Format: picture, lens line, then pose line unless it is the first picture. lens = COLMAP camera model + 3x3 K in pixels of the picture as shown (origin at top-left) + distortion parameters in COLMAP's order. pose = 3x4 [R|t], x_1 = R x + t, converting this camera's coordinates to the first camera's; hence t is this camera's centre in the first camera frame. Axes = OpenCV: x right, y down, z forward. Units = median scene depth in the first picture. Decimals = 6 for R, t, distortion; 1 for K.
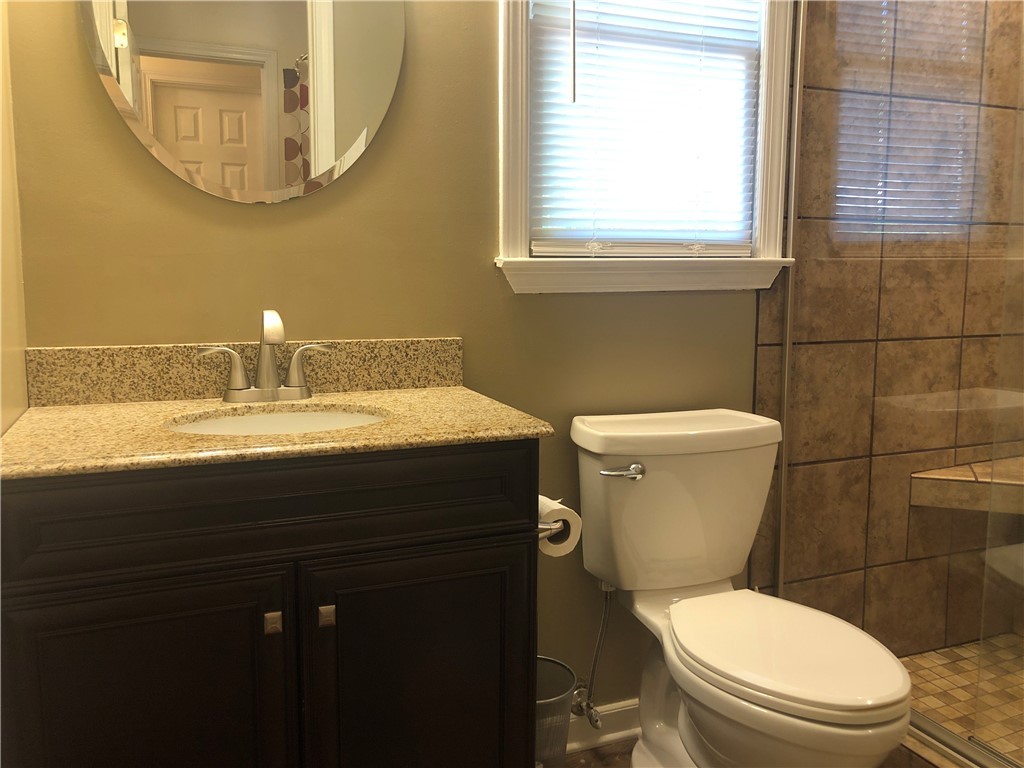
lens RADIAL K [[841.7, 0, 510.6], [0, 841.7, 374.3], [0, 0, 1]] dist [0.031288, -0.029105]
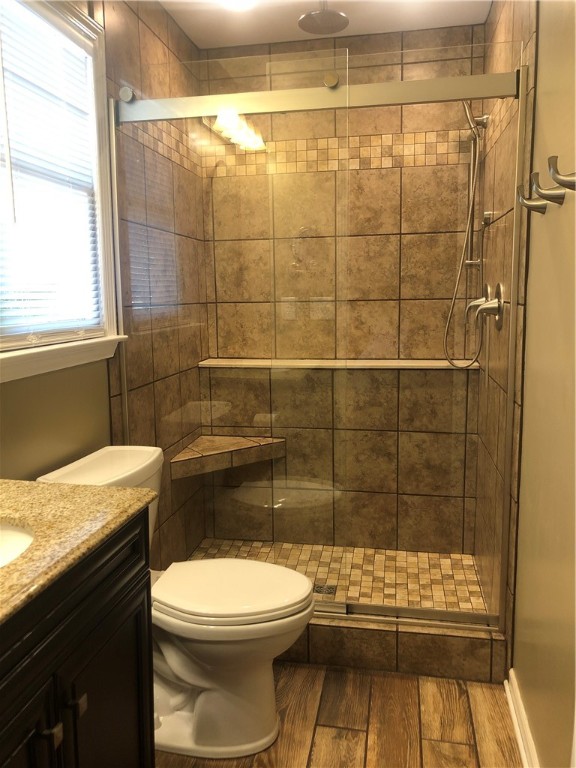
lens RADIAL K [[631.3, 0, 285.0], [0, 631.3, 381.8], [0, 0, 1]] dist [0.031288, -0.029105]
pose [[0.545325, -0.120738, 0.829483, -0.432580], [0.108110, 0.991438, 0.073238, -0.107359], [-0.831224, 0.049737, 0.553709, 0.164523]]
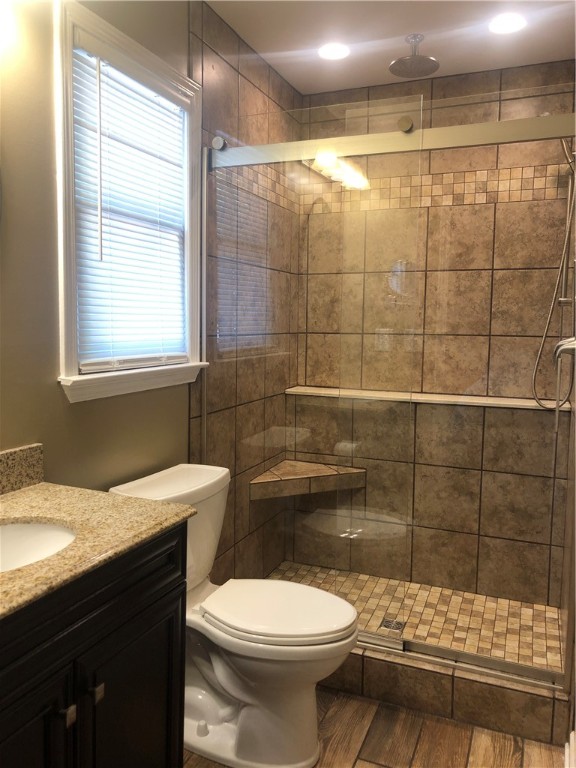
lens RADIAL K [[631.3, 0, 283.1], [0, 631.3, 380.3], [0, 0, 1]] dist [0.031288, -0.029105]
pose [[0.705302, -0.055831, 0.706705, -0.401907], [0.066585, 0.997704, 0.012368, -0.107995], [-0.705773, 0.038333, 0.707401, 0.061589]]
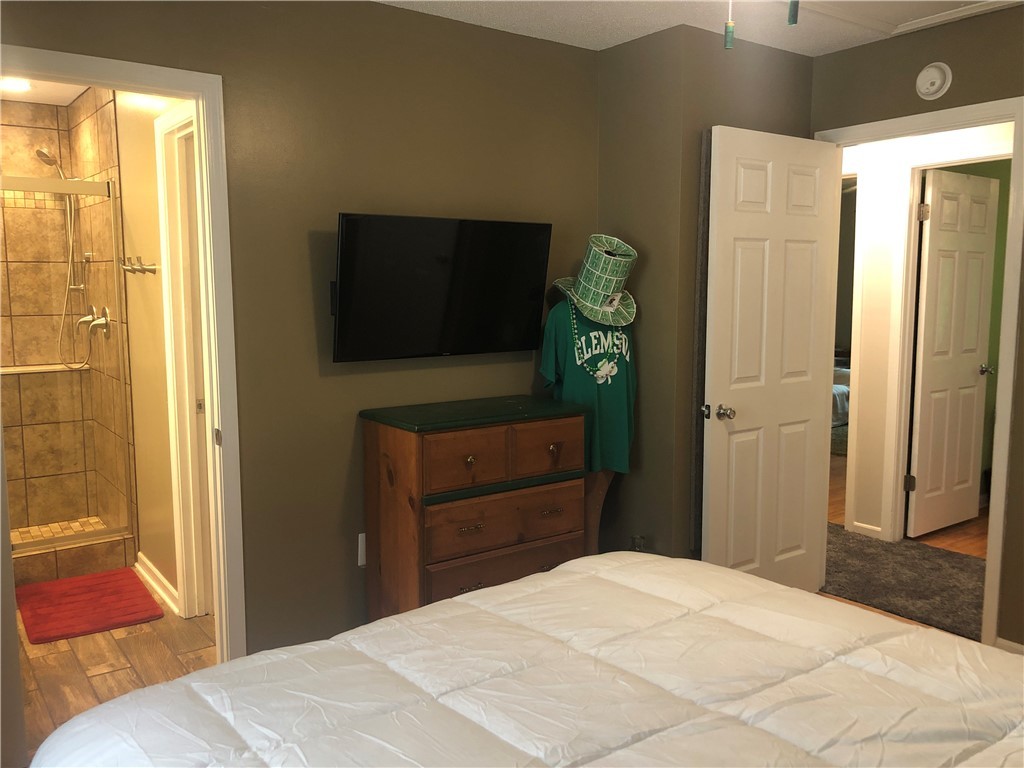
lens RADIAL K [[841.7, 0, 528.6], [0, 841.7, 381.9], [0, 0, 1]] dist [0.031288, -0.029105]
pose [[-0.253608, -0.109740, 0.961062, -1.687997], [0.110715, 0.983721, 0.141543, -0.154897], [-0.960950, 0.142301, -0.237330, -0.046493]]
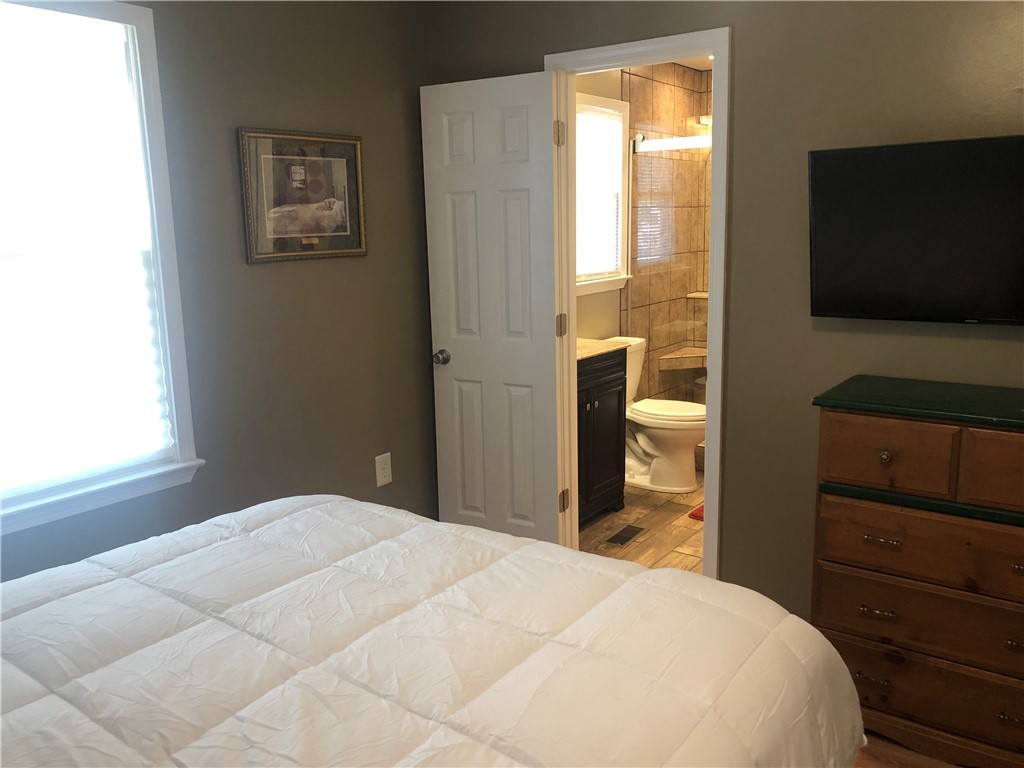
lens RADIAL K [[841.7, 0, 481.4], [0, 841.7, 386.7], [0, 0, 1]] dist [0.031288, -0.029105]
pose [[0.866515, -0.119144, 0.484722, -1.317346], [0.084721, 0.992111, 0.092406, -0.077598], [-0.491908, -0.039005, 0.869773, -0.990070]]
